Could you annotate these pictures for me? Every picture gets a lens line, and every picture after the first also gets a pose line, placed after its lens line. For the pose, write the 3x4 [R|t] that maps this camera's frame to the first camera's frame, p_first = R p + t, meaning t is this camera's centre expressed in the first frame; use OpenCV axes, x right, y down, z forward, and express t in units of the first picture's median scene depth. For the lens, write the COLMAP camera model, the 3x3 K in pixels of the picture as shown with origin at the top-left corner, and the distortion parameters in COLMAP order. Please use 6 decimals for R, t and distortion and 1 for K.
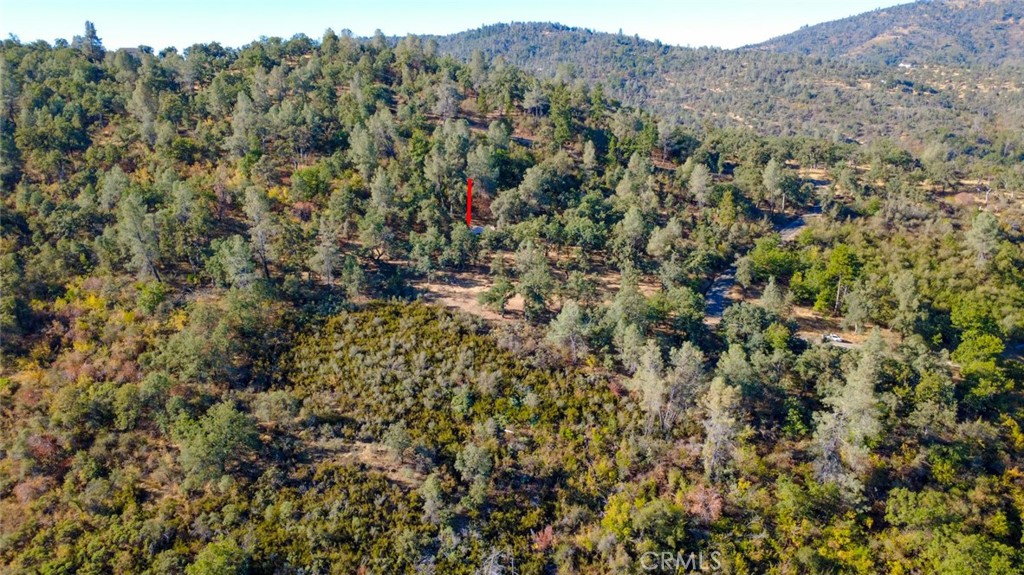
lens RADIAL K [[745.4, 0, 512.0], [0, 745.4, 287.5], [0, 0, 1]] dist [-0.004701, -0.000695]
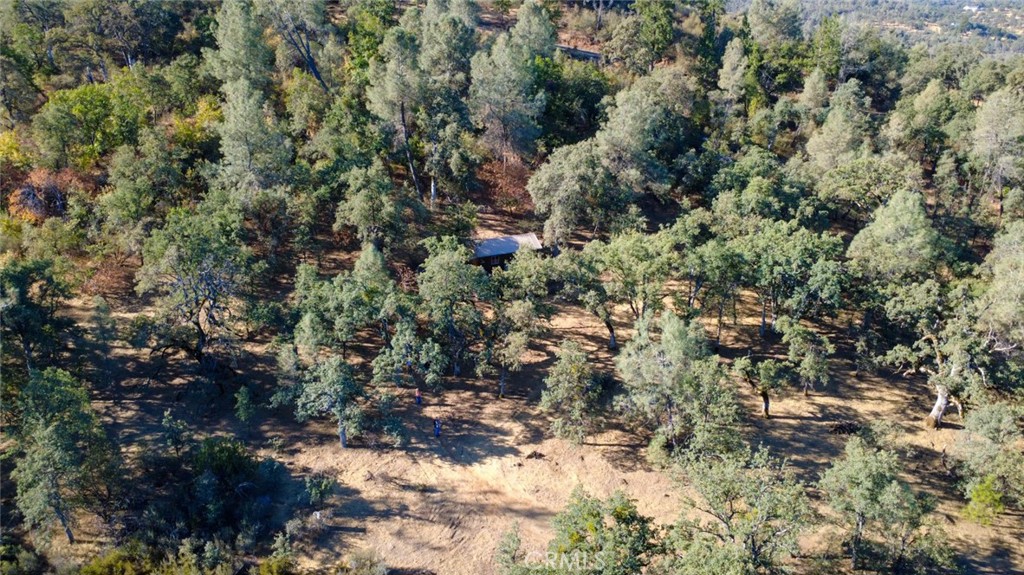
lens RADIAL K [[745.4, 0, 512.0], [0, 745.4, 287.5], [0, 0, 1]] dist [-0.004701, -0.000695]
pose [[0.999894, 0.011701, -0.008718, -0.032480], [-0.011182, 0.998293, 0.057322, -0.075412], [0.009374, -0.057218, 0.998318, 0.586741]]
